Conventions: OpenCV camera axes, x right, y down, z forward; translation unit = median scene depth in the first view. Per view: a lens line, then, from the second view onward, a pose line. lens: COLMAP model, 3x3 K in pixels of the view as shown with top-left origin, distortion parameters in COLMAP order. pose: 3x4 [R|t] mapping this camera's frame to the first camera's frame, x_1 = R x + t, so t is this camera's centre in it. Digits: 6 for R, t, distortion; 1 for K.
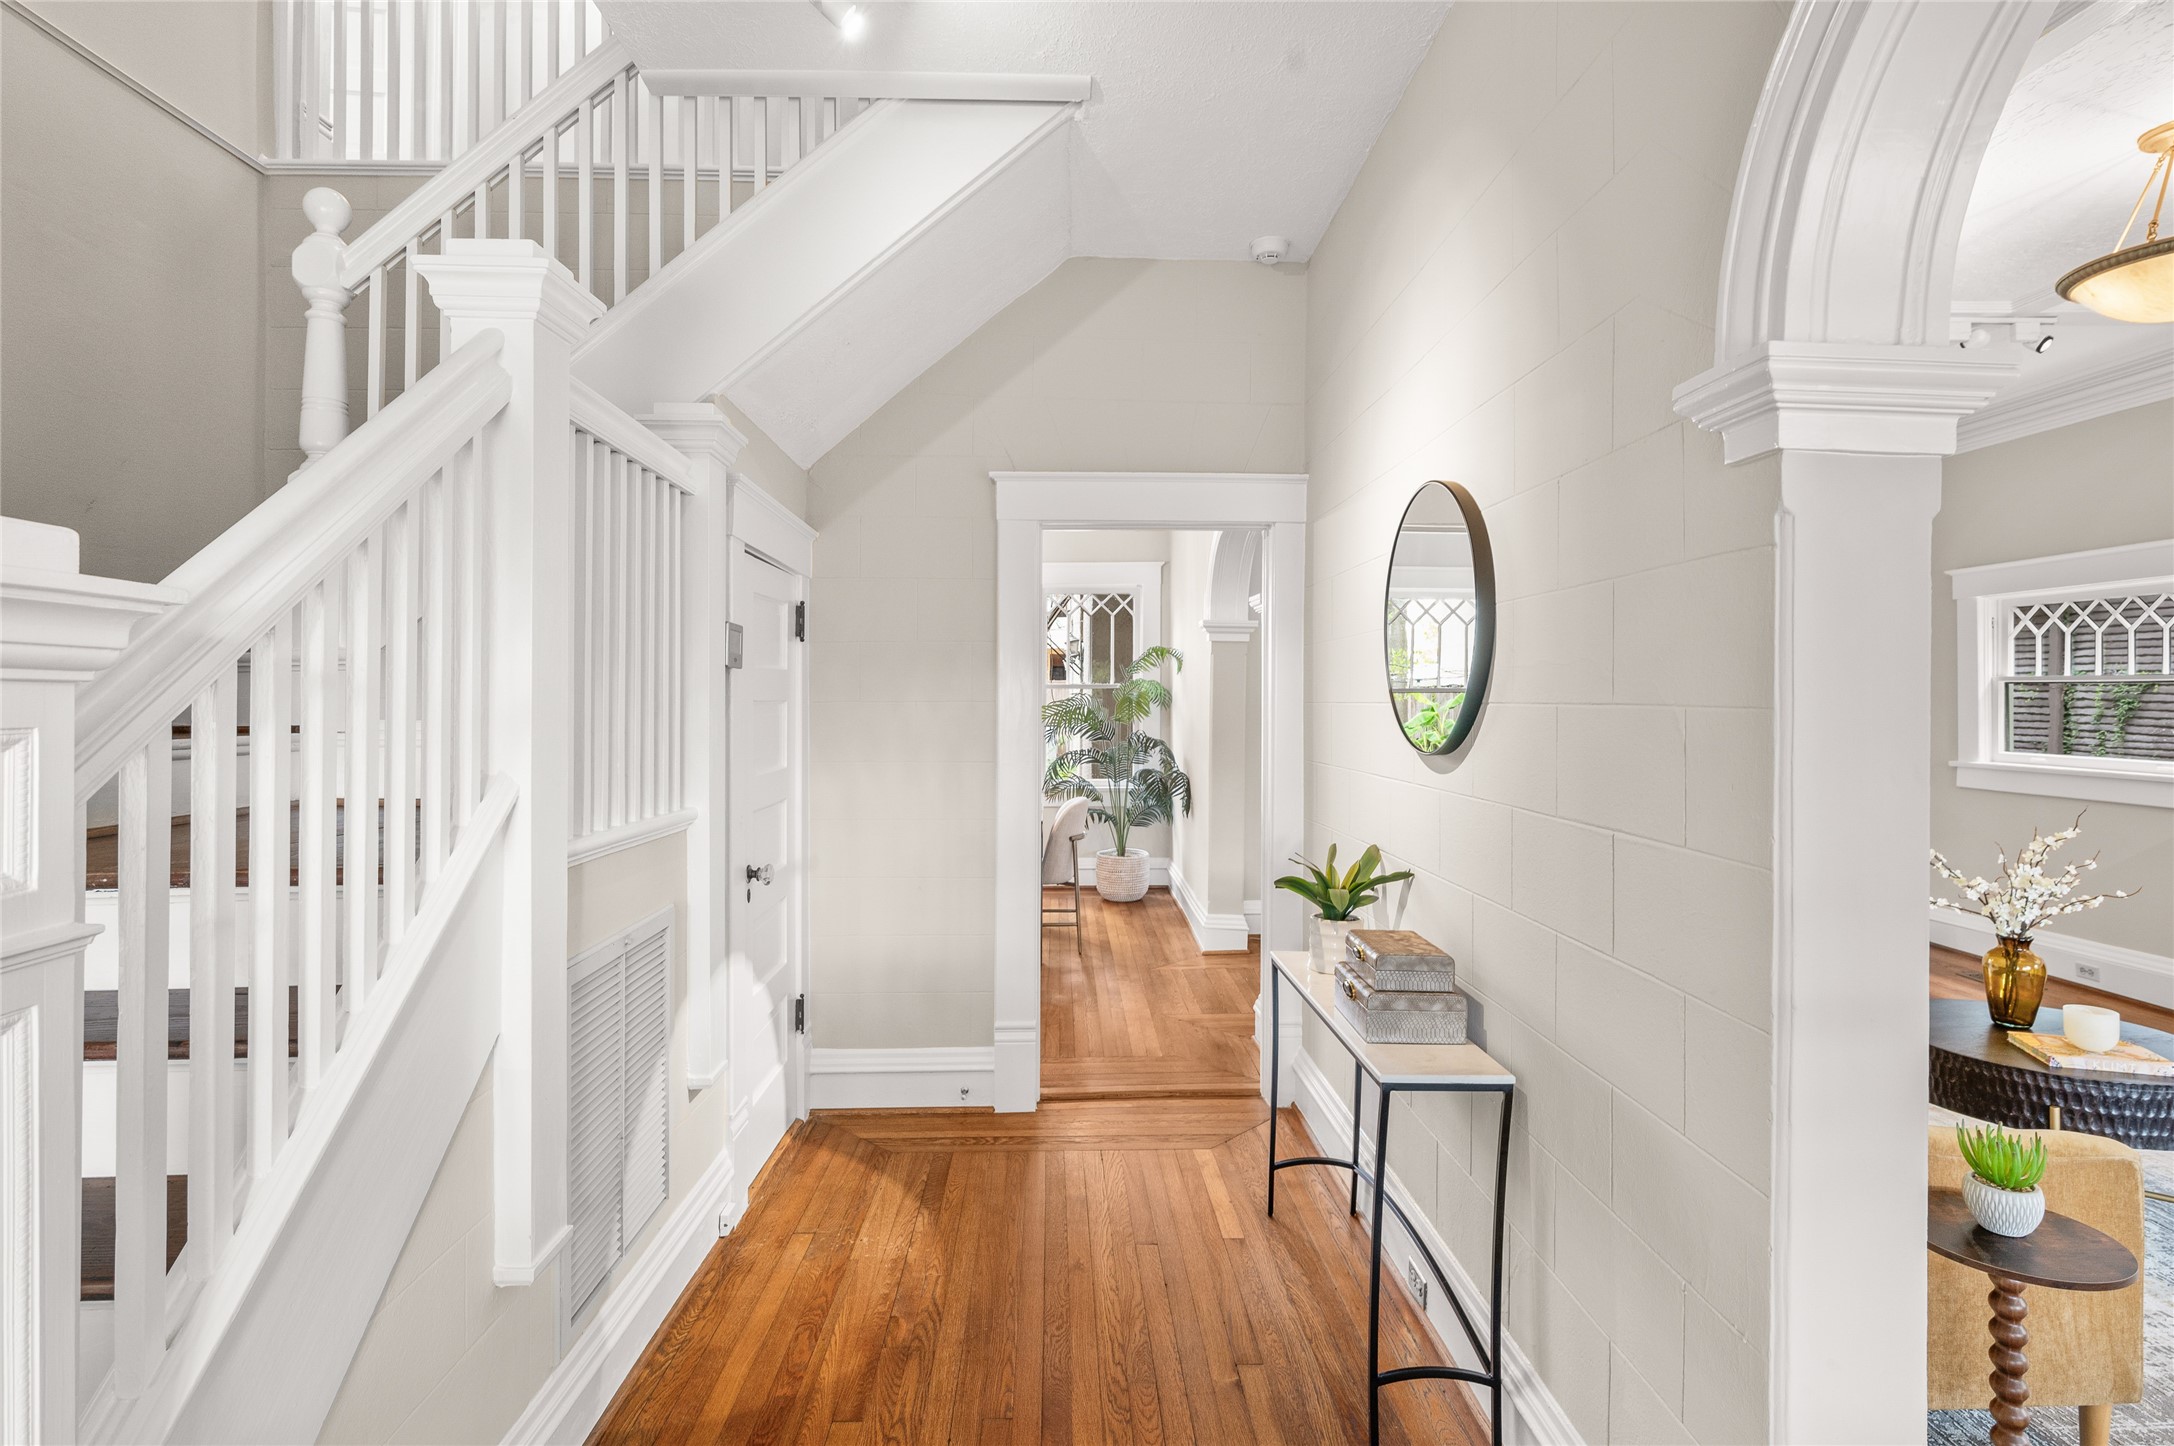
lens RADIAL K [[1073.9, 0, 1090.2], [0, 1073.9, 702.3], [0, 0, 1]] dist [0.000475, 0.000978]
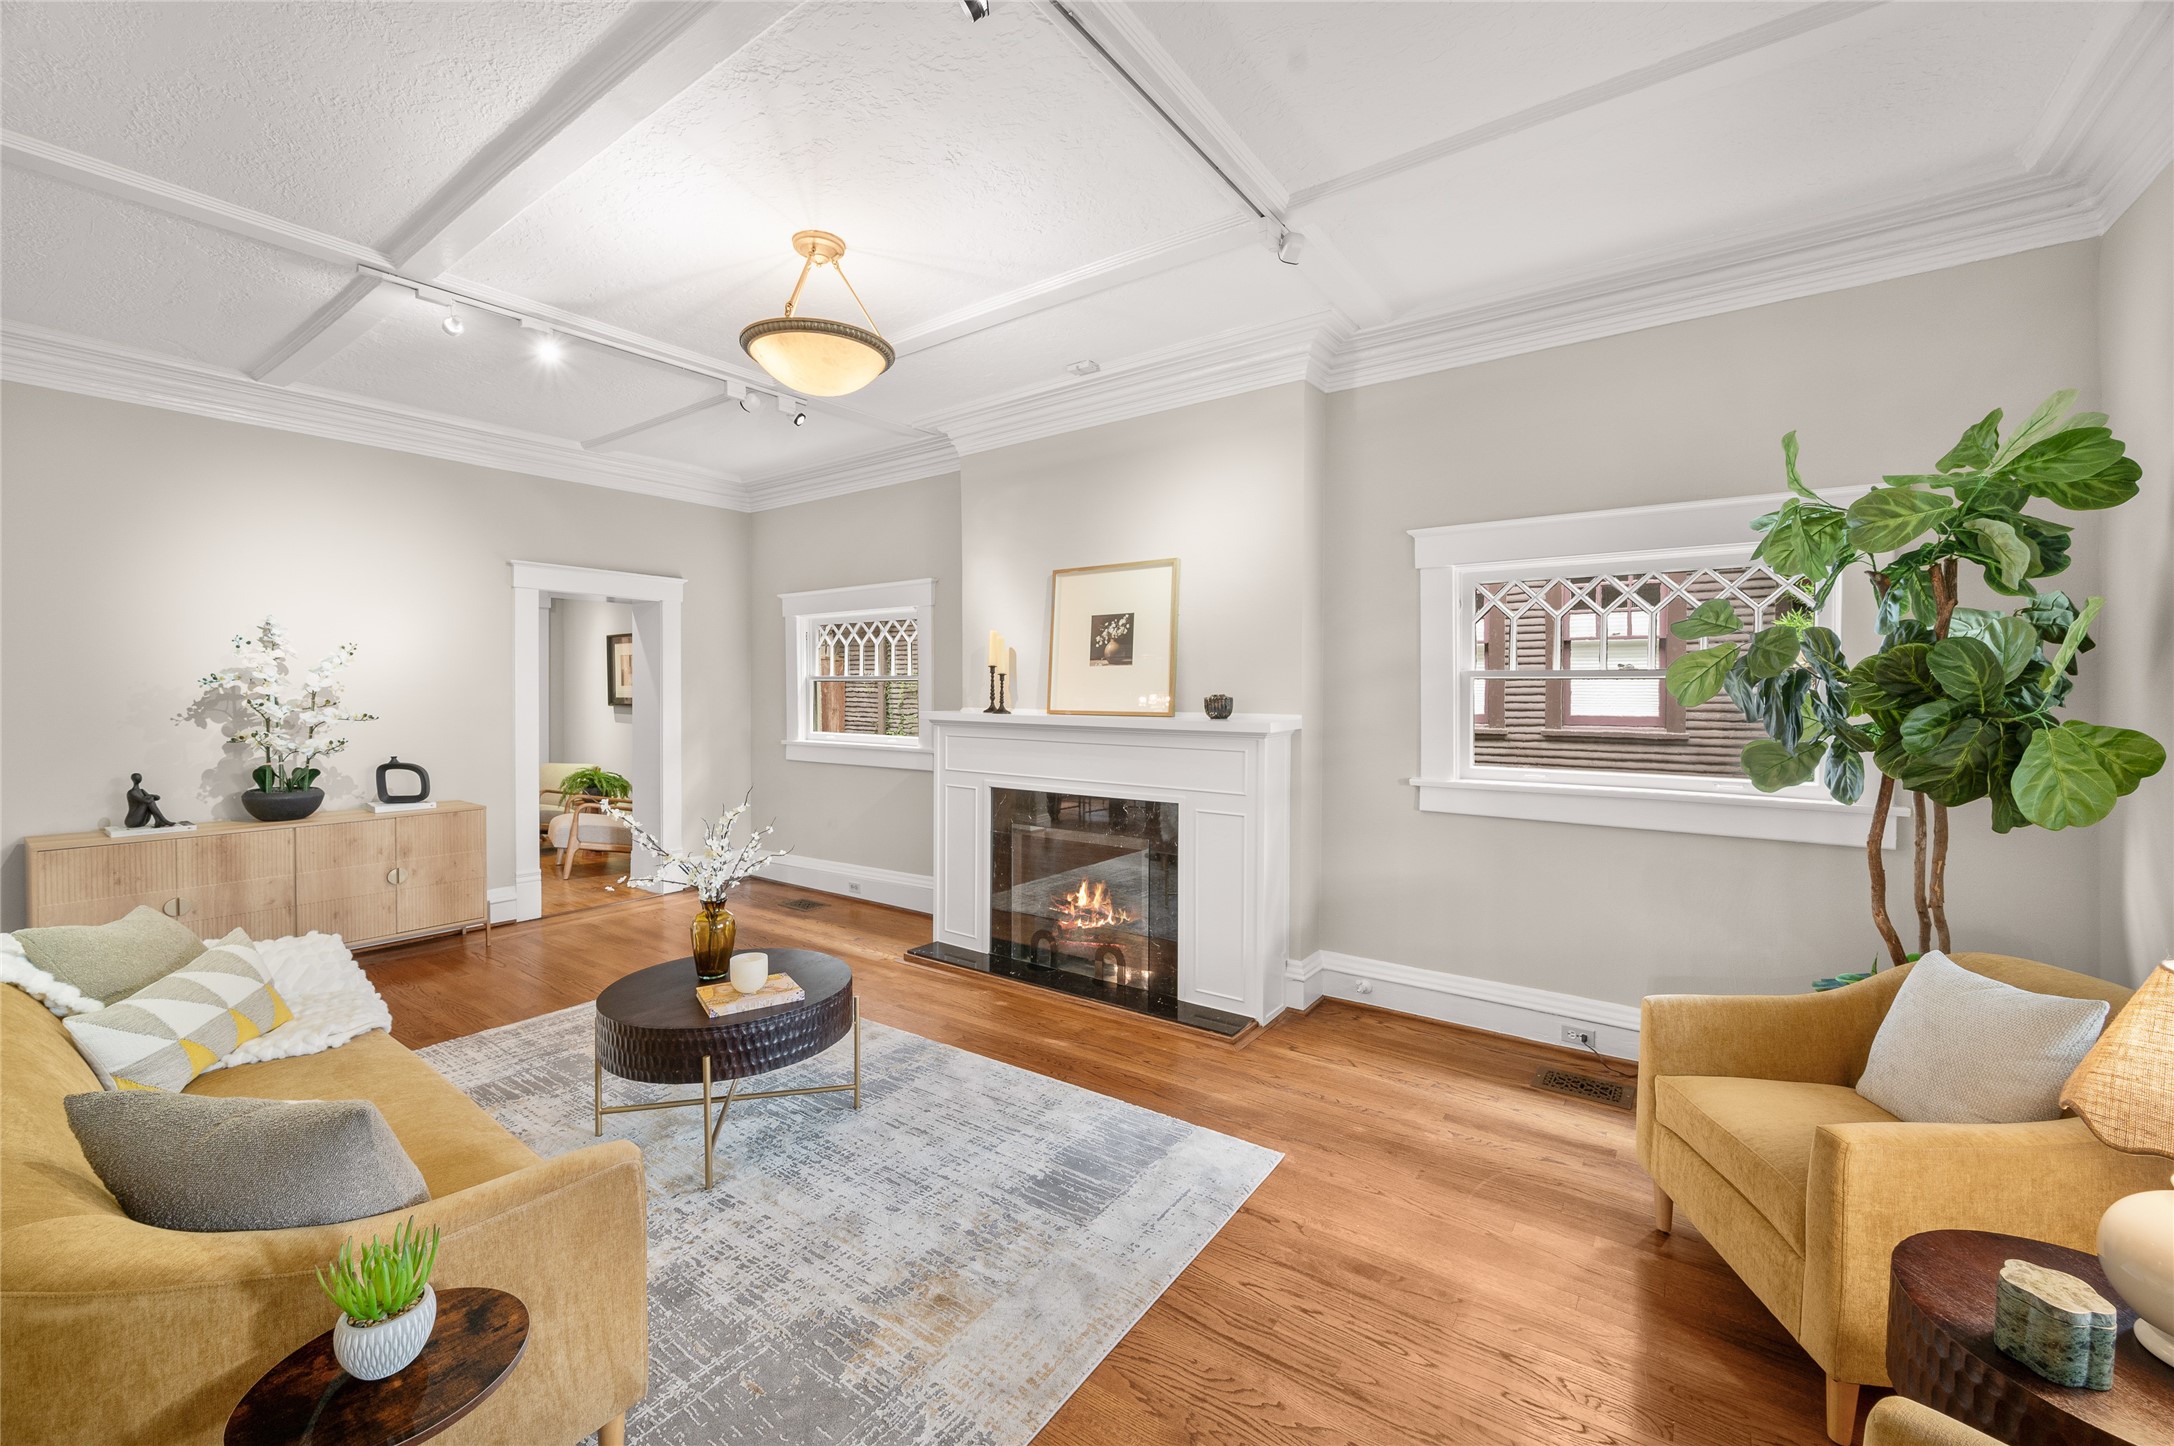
lens RADIAL K [[866.2, 0, 1086.7], [0, 866.2, 718.8], [0, 0, 1]] dist [-0.000527, -0.000298]
pose [[0.614276, -0.027592, 0.788609, 0.403853], [0.006348, 0.999529, 0.030026, -0.001958], [-0.789066, -0.013438, 0.614162, 0.123844]]
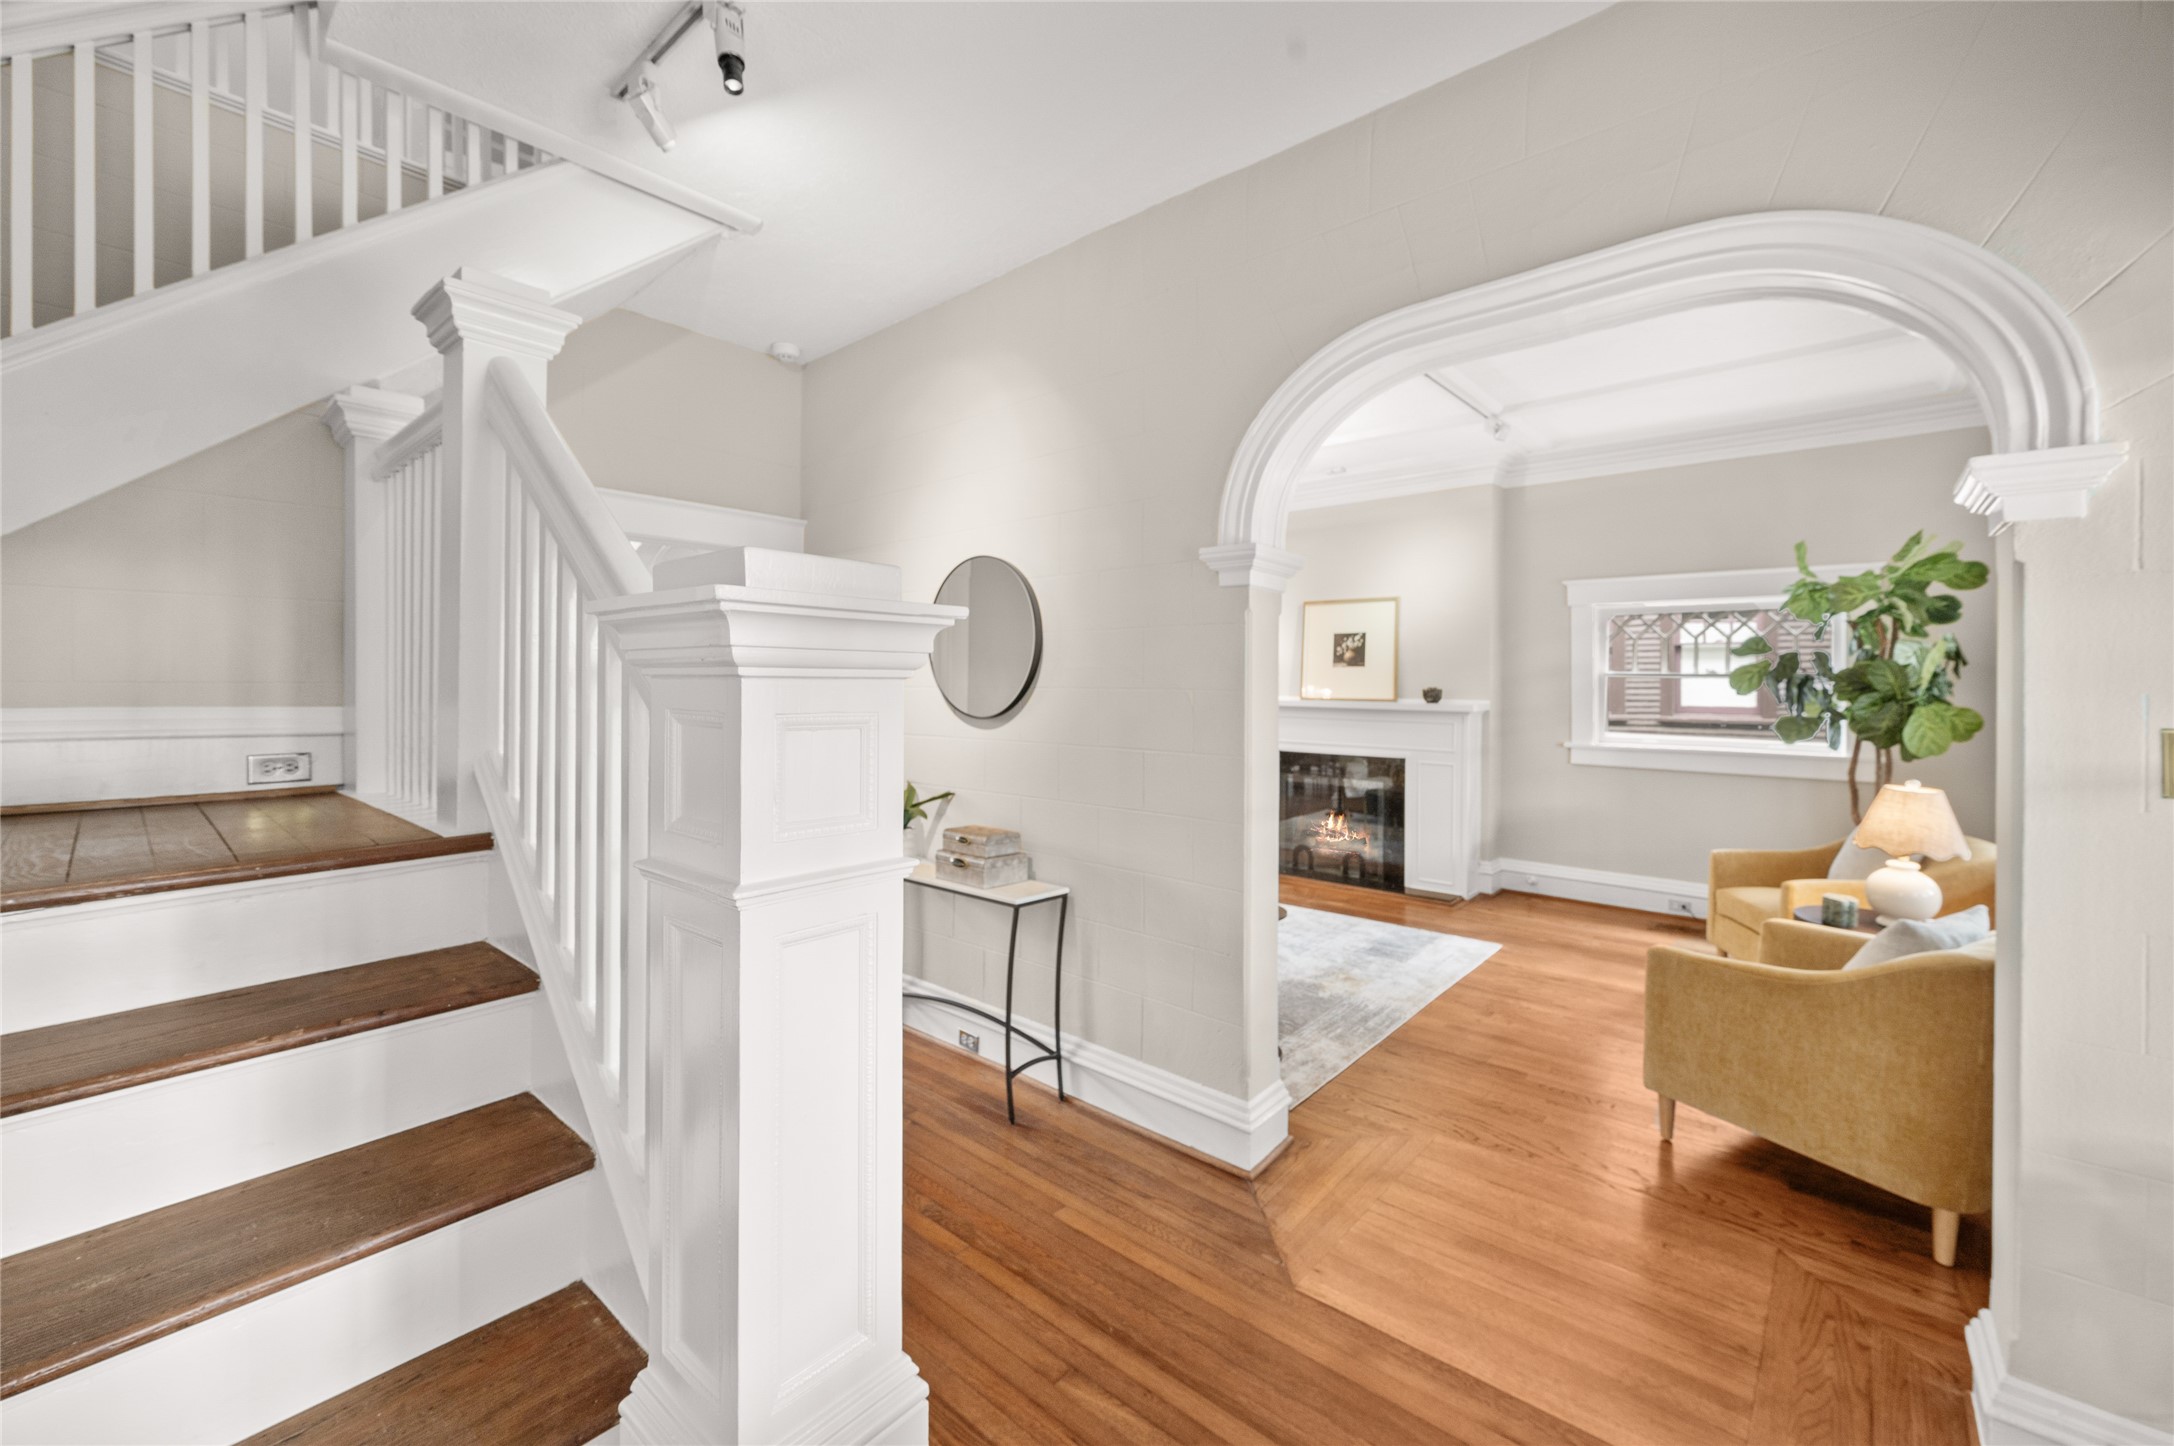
lens RADIAL K [[866.2, 0, 1099.5], [0, 866.2, 693.3], [0, 0, 1]] dist [-0.000527, -0.000298]
pose [[0.682935, -0.007098, 0.730444, -0.495148], [0.000359, 0.999956, 0.009381, -0.003058], [-0.730479, -0.006144, 0.682908, -0.047984]]
